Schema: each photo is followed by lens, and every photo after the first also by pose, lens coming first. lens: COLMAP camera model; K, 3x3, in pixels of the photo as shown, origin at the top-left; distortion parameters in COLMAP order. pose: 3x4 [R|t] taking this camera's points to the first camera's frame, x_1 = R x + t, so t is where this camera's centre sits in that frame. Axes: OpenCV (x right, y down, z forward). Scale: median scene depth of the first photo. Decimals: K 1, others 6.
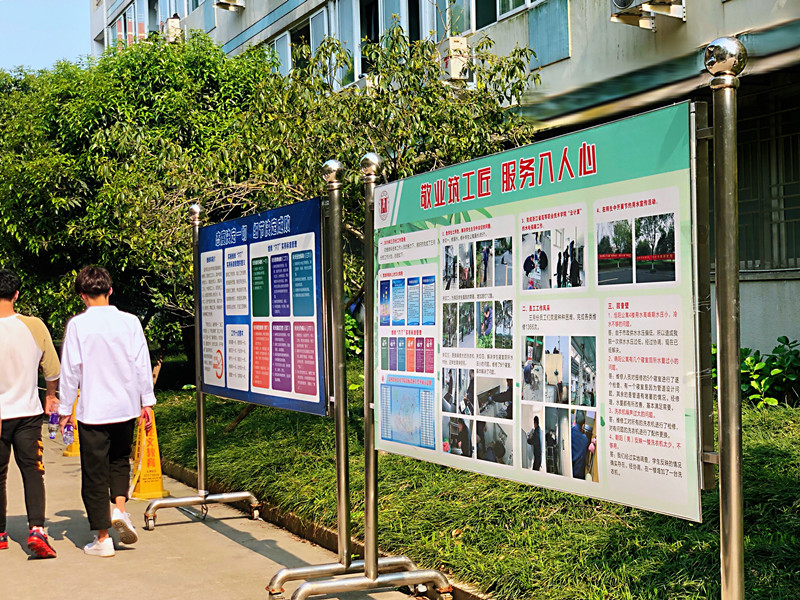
lens RADIAL K [[1212.2, 0, 399.8], [0, 1212.2, 300.7], [0, 0, 1]] dist [-0.023170, 0.000000]
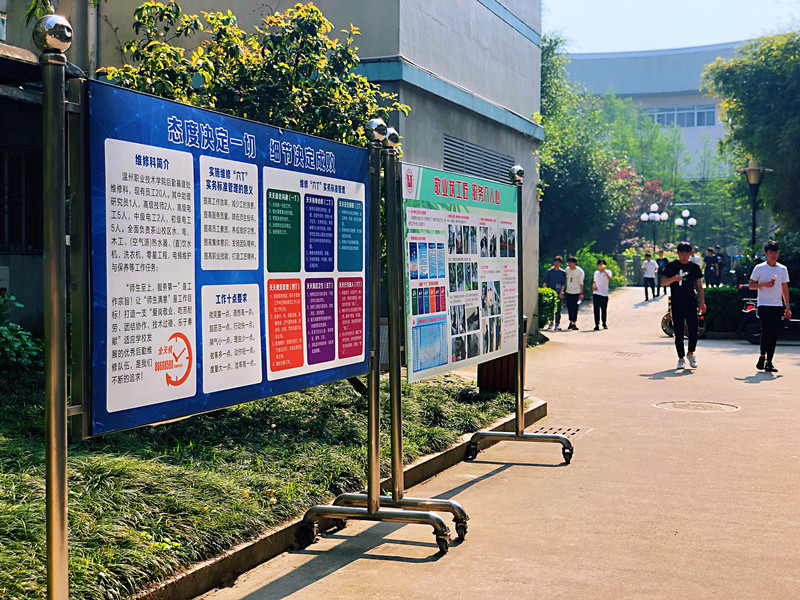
lens RADIAL K [[1212.2, 0, 399.8], [0, 1212.2, 298.4], [0, 0, 1]] dist [-0.023170, 0.000000]
pose [[-0.709688, 0.009795, 0.704448, -0.858004], [0.017270, 0.999845, 0.003497, 0.035014], [-0.704305, 0.014647, -0.709747, 1.860470]]
